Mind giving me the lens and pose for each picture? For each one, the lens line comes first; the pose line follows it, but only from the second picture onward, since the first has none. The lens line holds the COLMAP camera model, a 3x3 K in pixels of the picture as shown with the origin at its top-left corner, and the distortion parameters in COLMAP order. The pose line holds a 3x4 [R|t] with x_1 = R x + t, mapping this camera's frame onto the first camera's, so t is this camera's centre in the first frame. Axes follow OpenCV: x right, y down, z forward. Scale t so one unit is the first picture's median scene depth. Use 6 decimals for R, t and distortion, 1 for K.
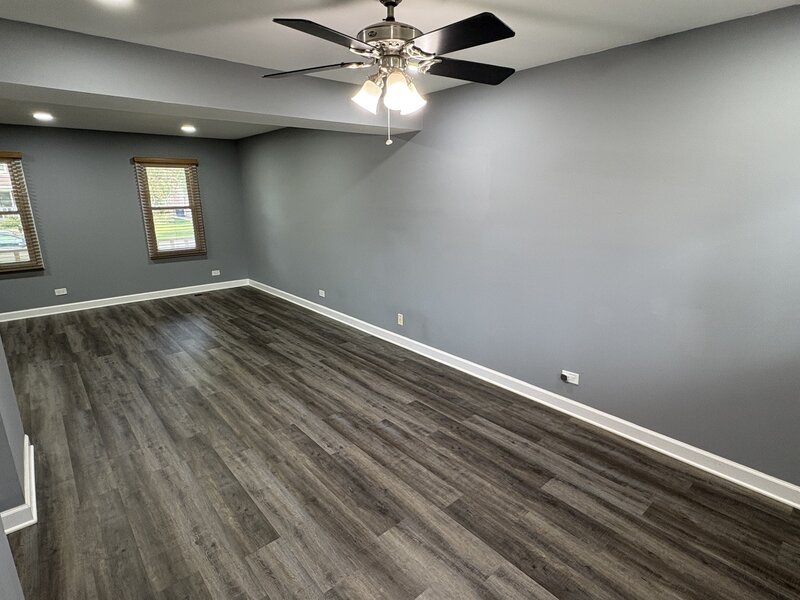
lens RADIAL K [[424.1, 0, 398.1], [0, 424.1, 302.4], [0, 0, 1]] dist [0.004493, 0.000171]
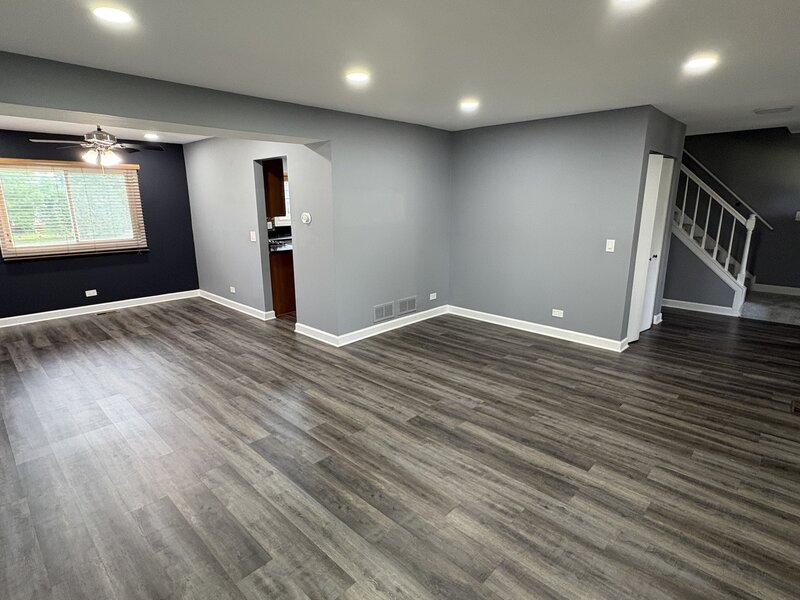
lens RADIAL K [[424.1, 0, 400.6], [0, 424.1, 301.4], [0, 0, 1]] dist [0.004493, 0.000171]
pose [[-0.994983, 0.035206, -0.093641, -0.545400], [-0.013834, 0.878616, 0.477329, -0.351351], [0.099079, 0.476230, -0.873721, 1.370023]]
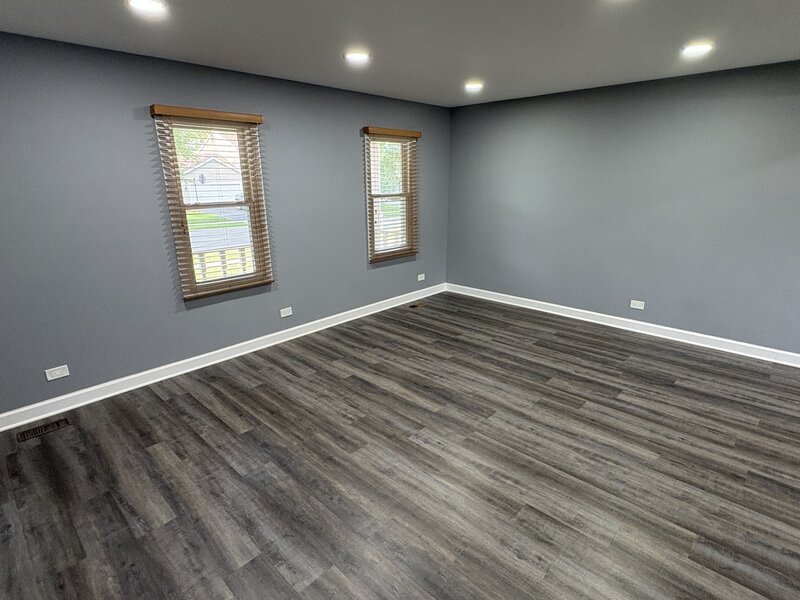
lens RADIAL K [[424.1, 0, 403.4], [0, 424.1, 299.5], [0, 0, 1]] dist [0.004493, 0.000171]
pose [[0.994106, -0.027983, 0.104736, -0.800439], [0.025379, 0.999337, 0.026113, -0.072345], [-0.105398, -0.023301, 0.994157, 0.308709]]
